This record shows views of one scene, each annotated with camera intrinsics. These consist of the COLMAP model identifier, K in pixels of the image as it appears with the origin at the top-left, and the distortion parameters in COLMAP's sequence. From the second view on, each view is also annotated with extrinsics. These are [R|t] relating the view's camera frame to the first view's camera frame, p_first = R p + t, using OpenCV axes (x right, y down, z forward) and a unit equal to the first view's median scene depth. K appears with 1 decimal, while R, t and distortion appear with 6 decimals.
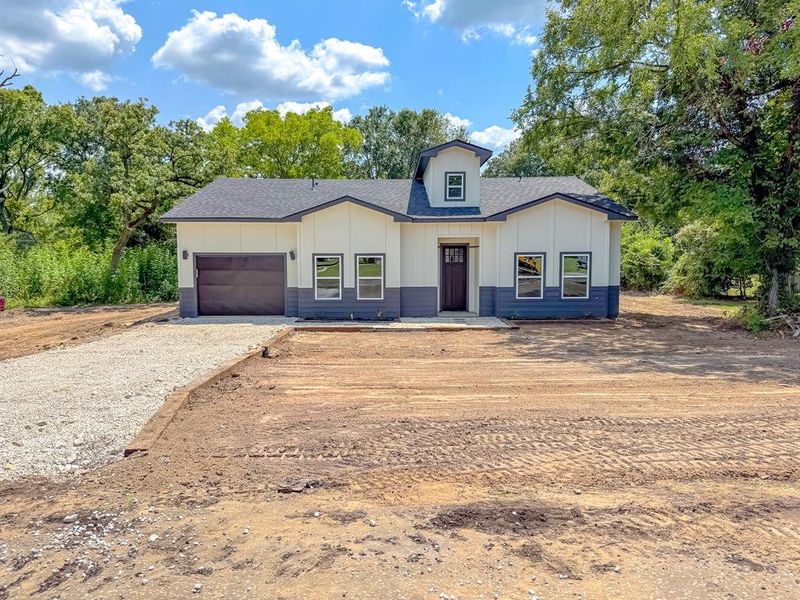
lens RADIAL K [[587.3, 0, 430.0], [0, 587.3, 280.3], [0, 0, 1]] dist [0.007739, 0.003080]
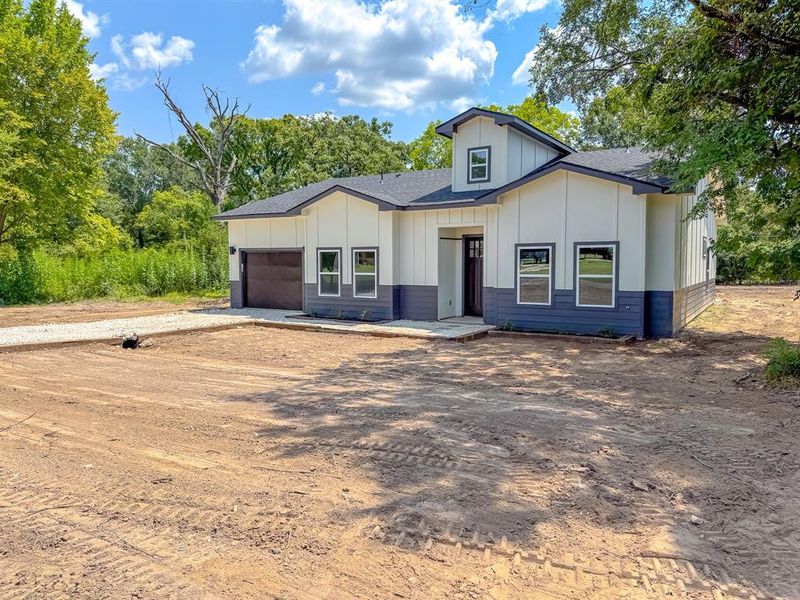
lens RADIAL K [[587.3, 0, 430.0], [0, 587.3, 280.3], [0, 0, 1]] dist [0.007739, 0.003080]
pose [[0.825699, 0.019194, -0.563785, 0.446852], [-0.021148, 0.999772, 0.003063, 0.000640], [0.563715, 0.009394, 0.825916, 0.277658]]
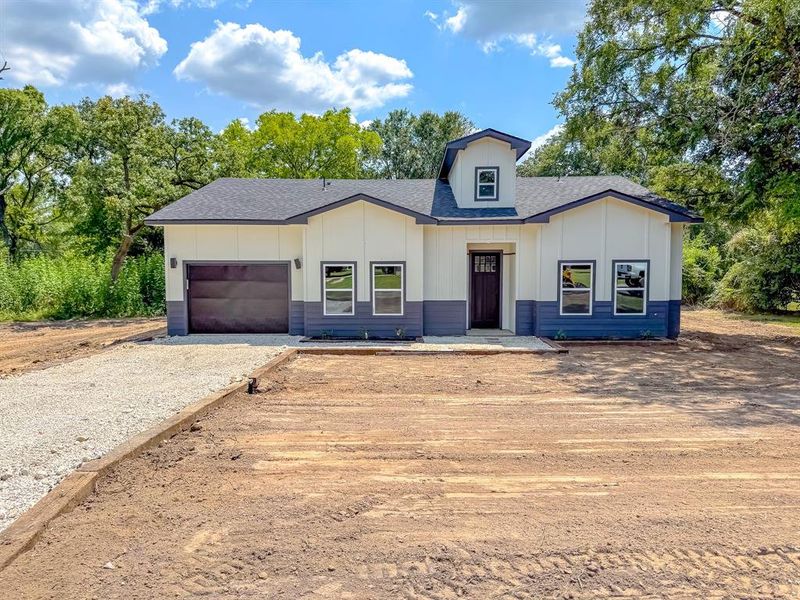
lens RADIAL K [[587.3, 0, 430.0], [0, 587.3, 280.3], [0, 0, 1]] dist [0.007739, 0.003080]
pose [[0.999402, 0.001411, -0.034555, -0.010393], [-0.002088, 0.999806, -0.019575, -0.001592], [0.034521, 0.019636, 0.999211, 0.136907]]
